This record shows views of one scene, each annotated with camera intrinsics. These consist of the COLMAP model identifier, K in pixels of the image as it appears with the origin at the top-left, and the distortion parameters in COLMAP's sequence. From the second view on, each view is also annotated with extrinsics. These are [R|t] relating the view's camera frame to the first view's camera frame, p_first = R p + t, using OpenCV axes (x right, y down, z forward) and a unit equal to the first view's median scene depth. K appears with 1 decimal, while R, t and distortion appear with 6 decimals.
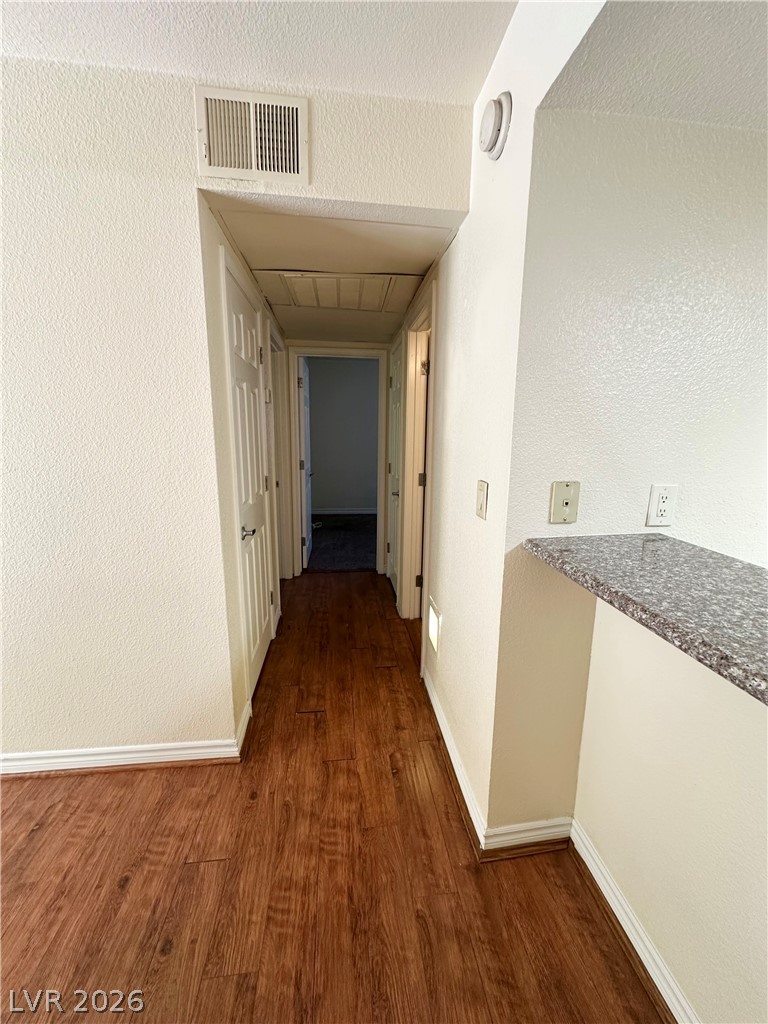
lens RADIAL K [[411.7, 0, 389.9], [0, 411.7, 506.0], [0, 0, 1]] dist [-0.006767, 0.000916]
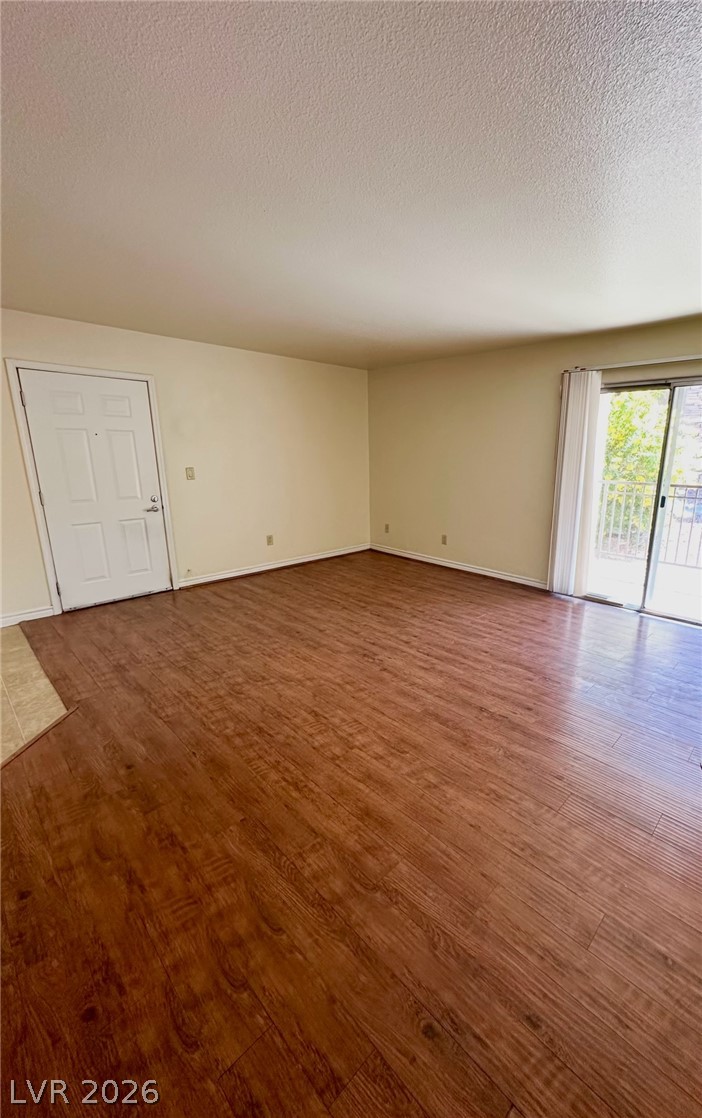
lens RADIAL K [[457.5, 0, 418.6], [0, 457.5, 544.7], [0, 0, 1]] dist [-0.006901, -0.000528]
pose [[-0.773435, 0.098456, -0.626182, 0.001528], [-0.143465, 0.935039, 0.324221, -0.259032], [0.617427, 0.340599, -0.709067, 1.306563]]
